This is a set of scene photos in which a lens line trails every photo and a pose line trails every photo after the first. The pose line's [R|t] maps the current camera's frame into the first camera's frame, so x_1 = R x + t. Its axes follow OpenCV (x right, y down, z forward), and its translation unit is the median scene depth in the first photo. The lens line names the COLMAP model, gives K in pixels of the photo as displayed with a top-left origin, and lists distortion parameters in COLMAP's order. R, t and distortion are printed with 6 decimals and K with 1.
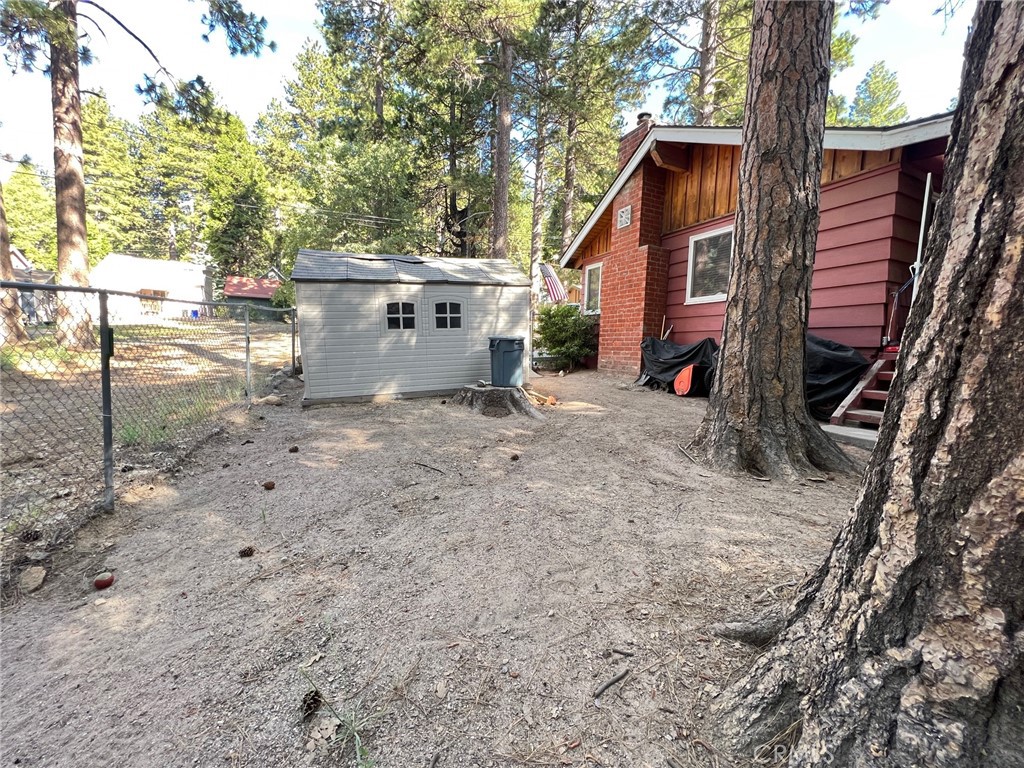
lens RADIAL K [[410.4, 0, 510.0], [0, 410.4, 384.9], [0, 0, 1]] dist [0.001104, 0.000234]
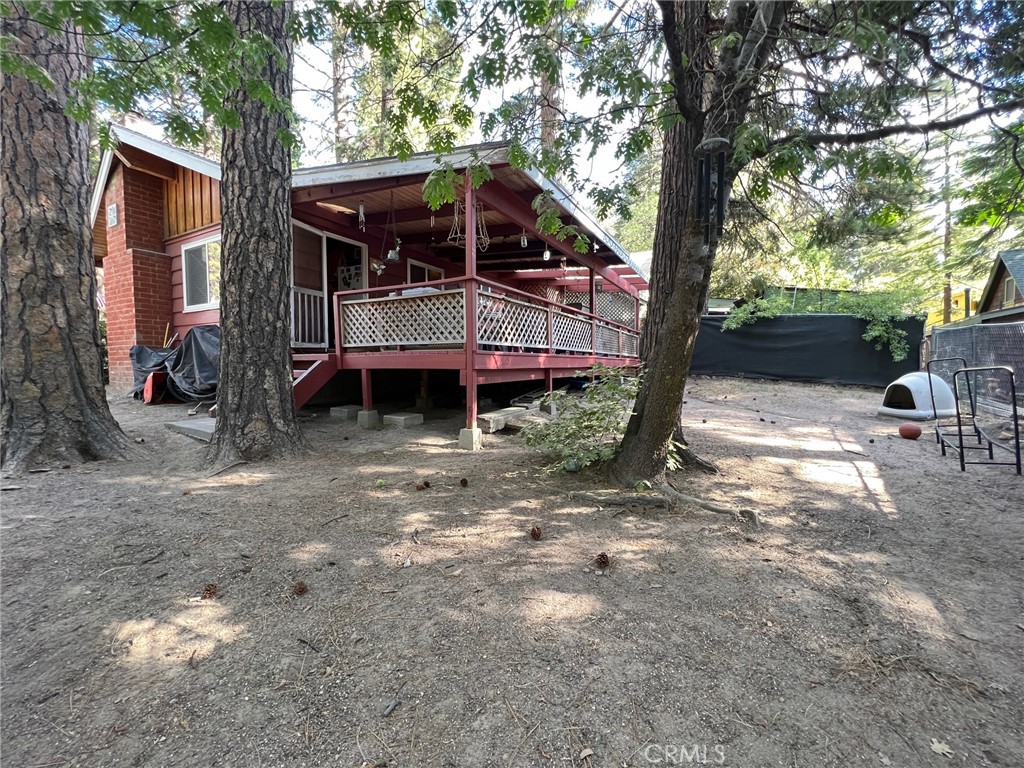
lens RADIAL K [[410.4, 0, 511.6], [0, 410.4, 383.3], [0, 0, 1]] dist [0.001104, 0.000234]
pose [[0.804913, -0.060234, 0.590328, 1.026124], [0.078645, 0.996887, -0.005515, 0.094166], [-0.588158, 0.050866, 0.807145, -0.575987]]
